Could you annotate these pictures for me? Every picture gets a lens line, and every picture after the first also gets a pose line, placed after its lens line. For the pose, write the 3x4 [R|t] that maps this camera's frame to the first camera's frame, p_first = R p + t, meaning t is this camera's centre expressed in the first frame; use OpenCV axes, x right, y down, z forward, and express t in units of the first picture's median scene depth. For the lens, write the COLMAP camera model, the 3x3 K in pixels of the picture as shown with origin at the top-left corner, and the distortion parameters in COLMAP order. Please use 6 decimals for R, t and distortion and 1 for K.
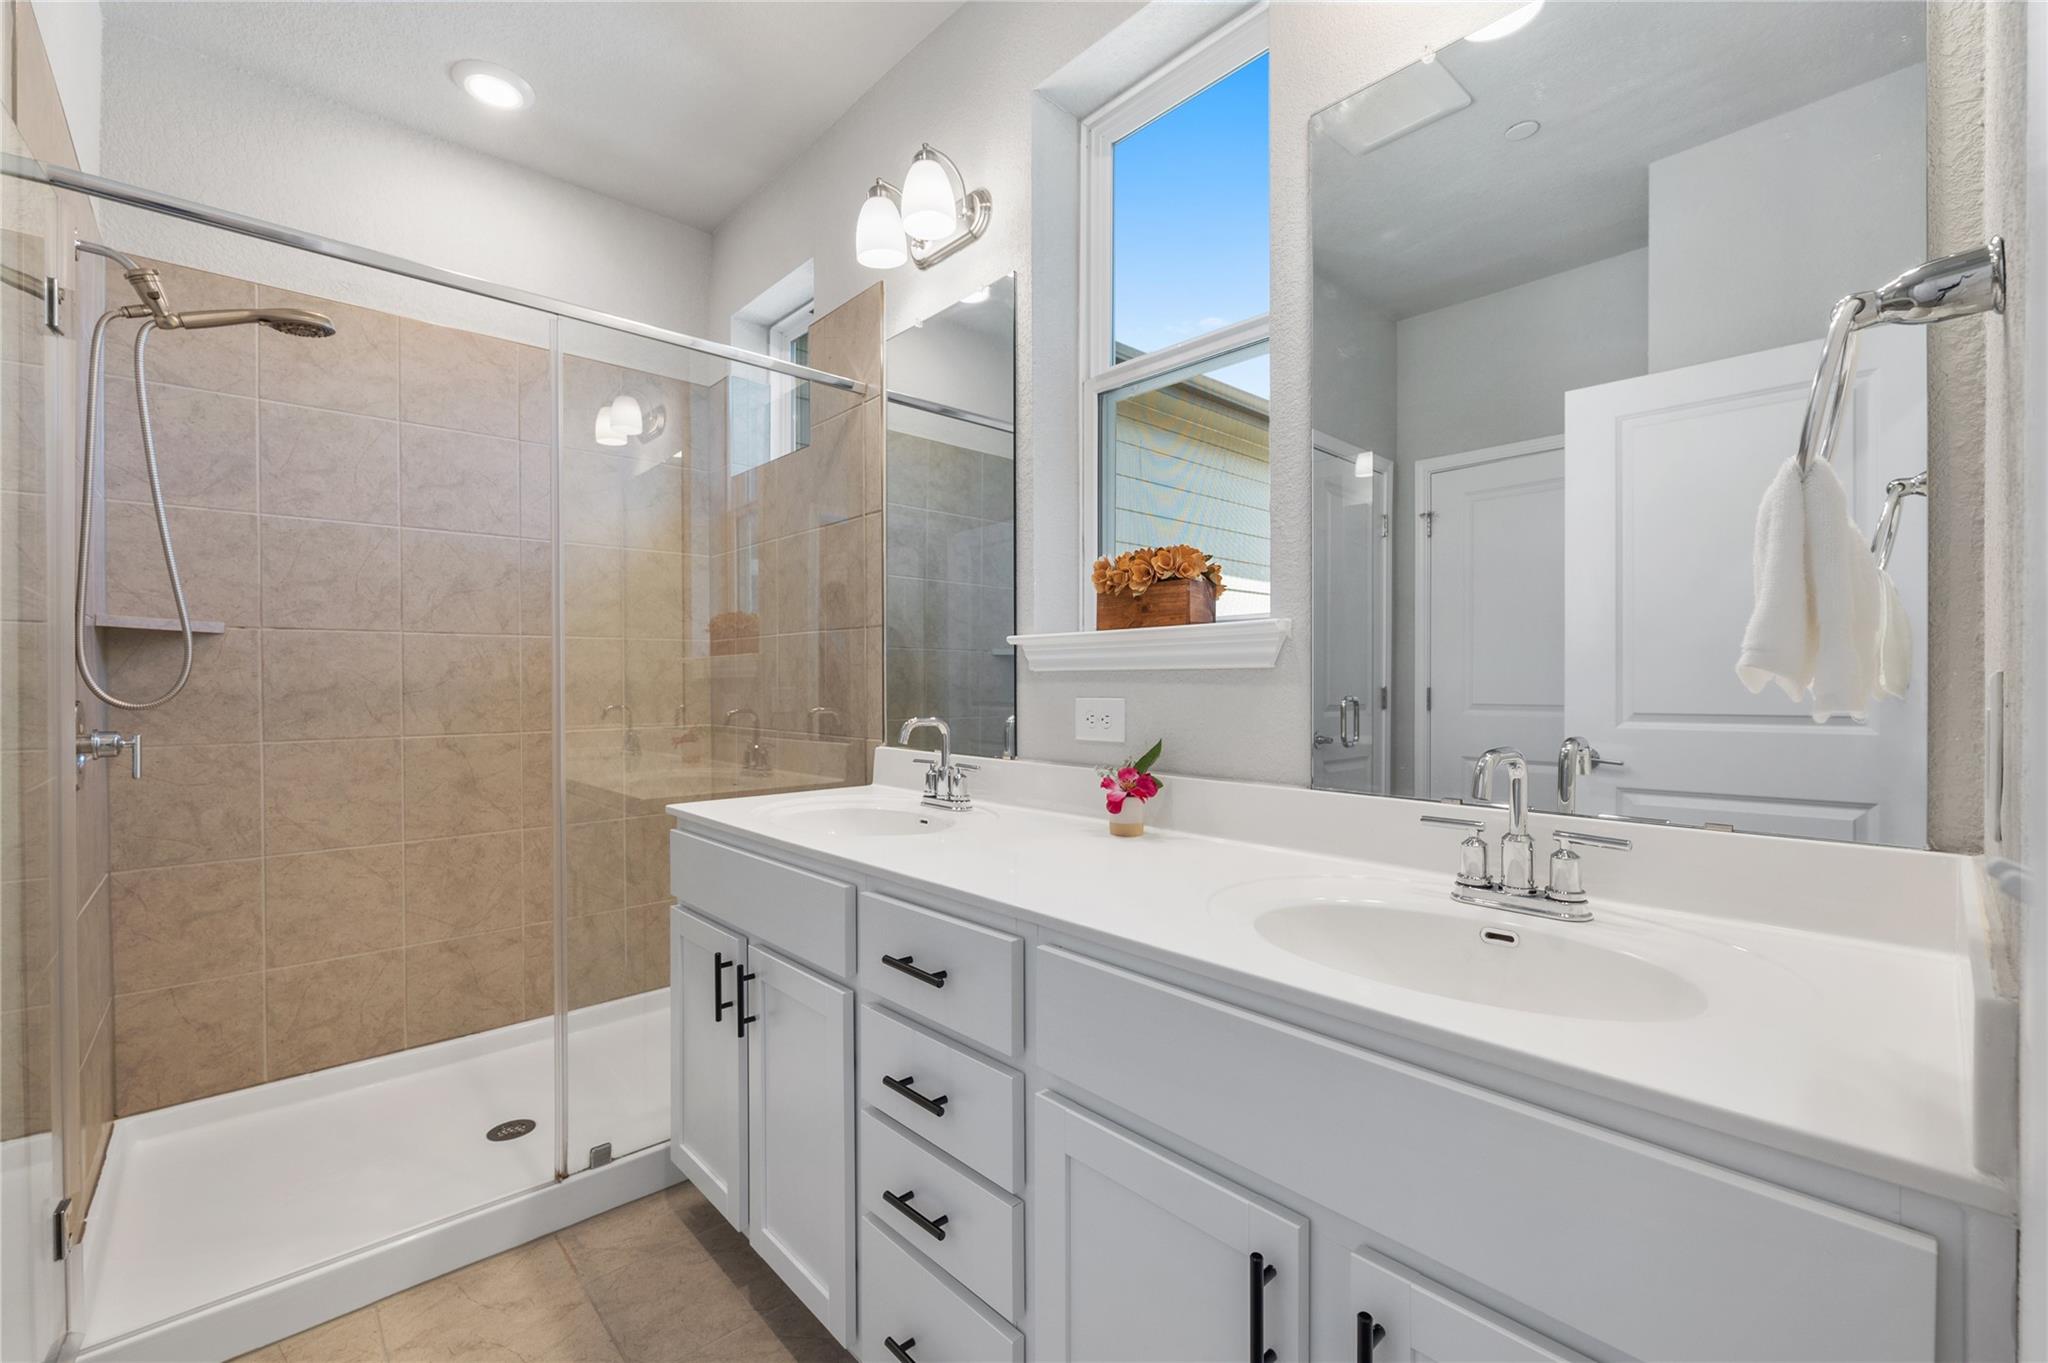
lens RADIAL K [[852.1, 0, 1024.0], [0, 852.1, 681.5], [0, 0, 1]] dist [-0.001244, 0.000007]
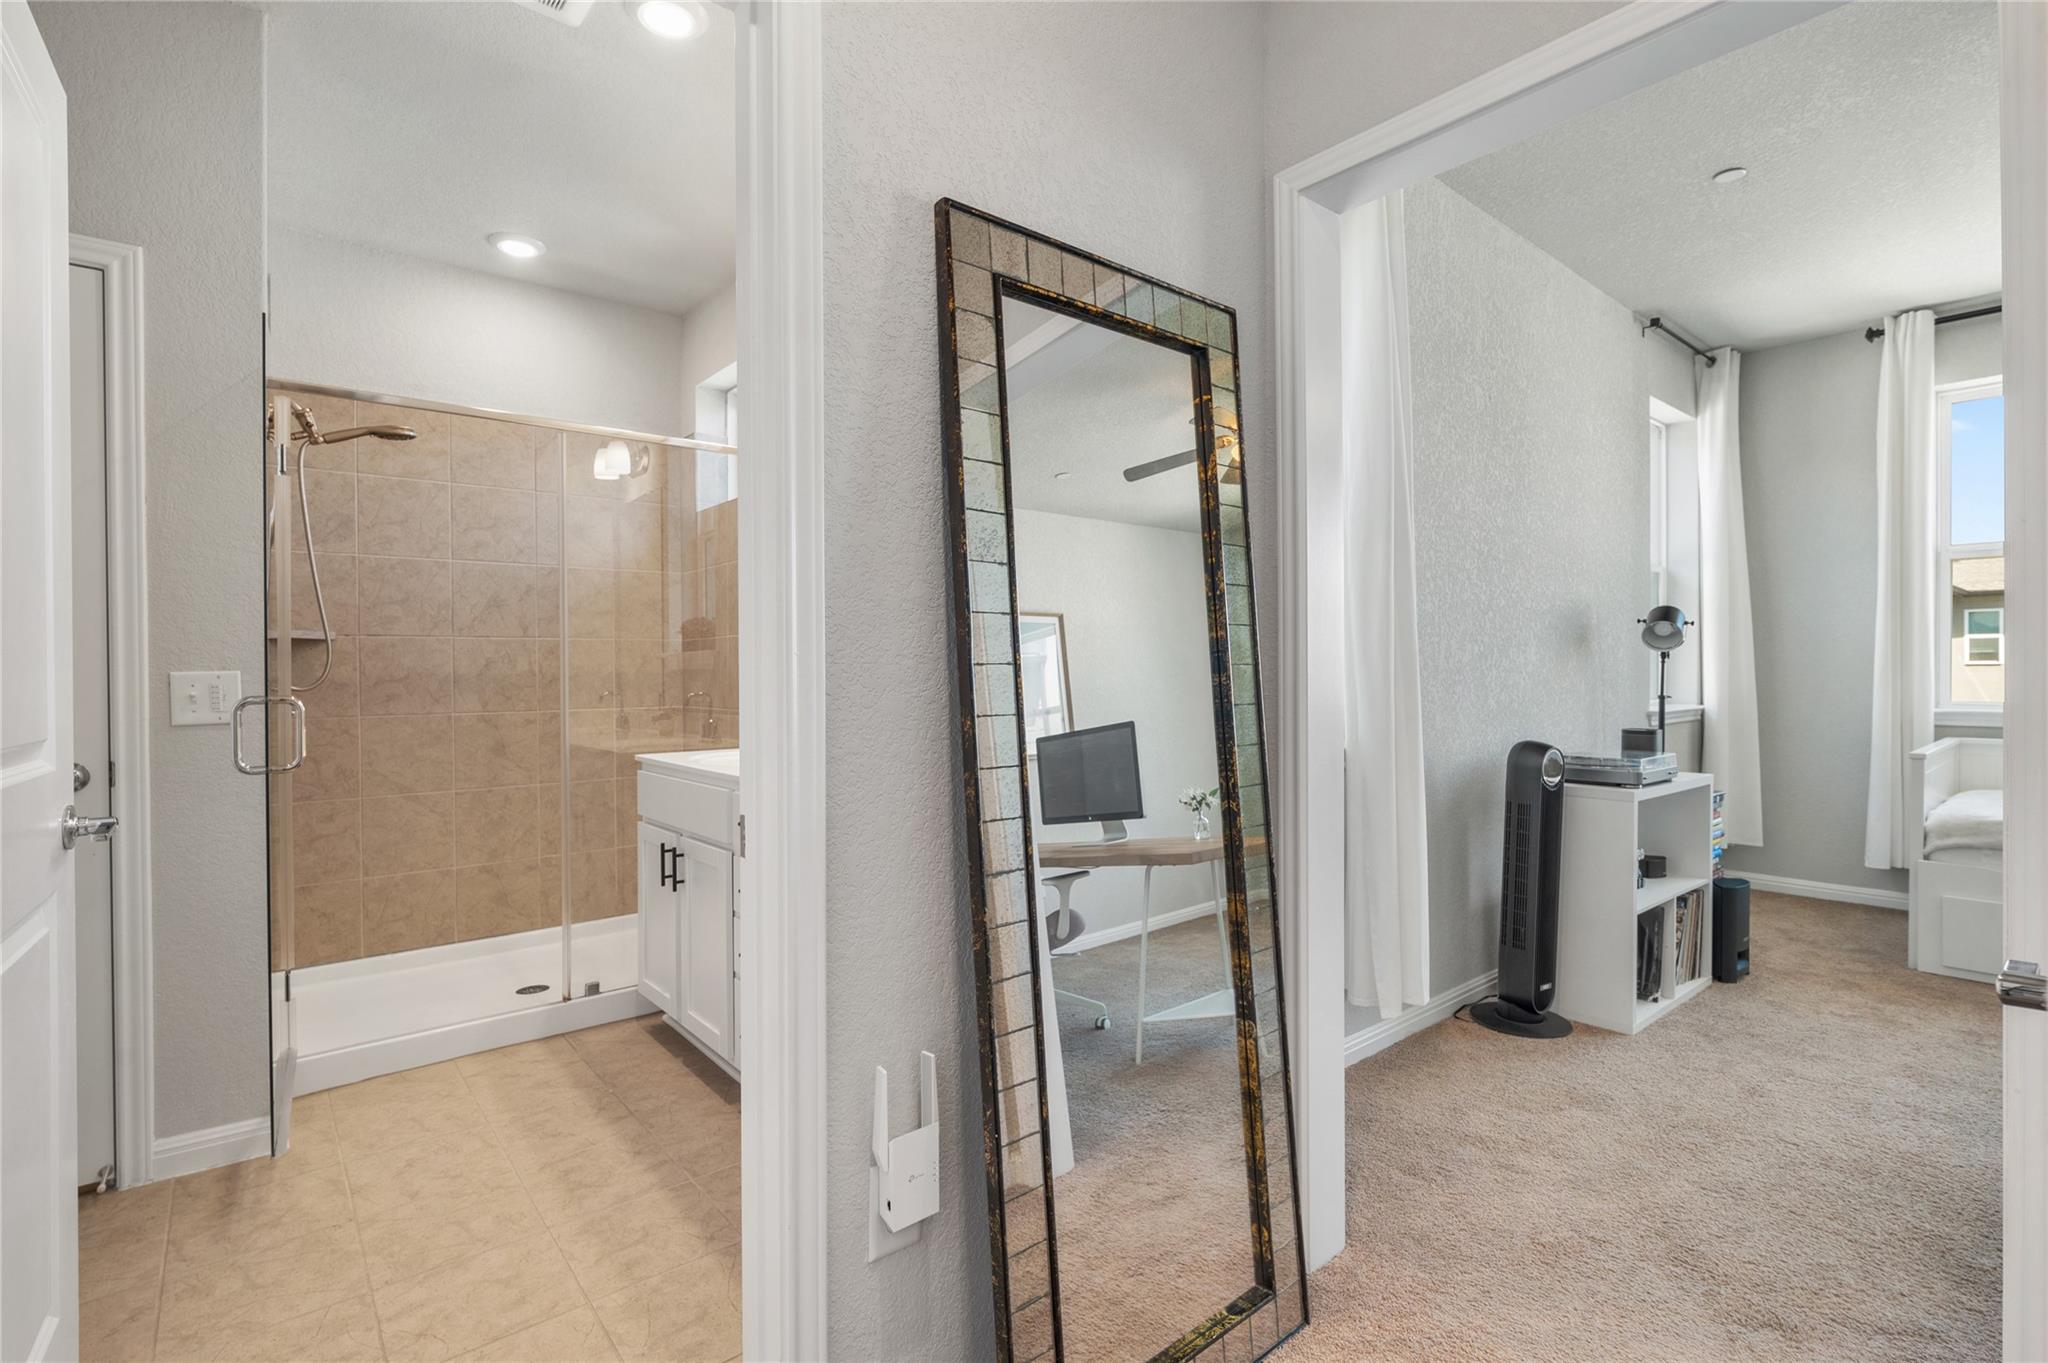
lens RADIAL K [[944.7, 0, 1021.9], [0, 944.7, 670.5], [0, 0, 1]] dist [-0.000034, 0.000252]
pose [[0.998670, -0.003620, -0.051437, 0.263455], [0.003546, 0.999993, -0.001538, 0.001490], [0.051442, 0.001354, 0.998675, -0.474520]]
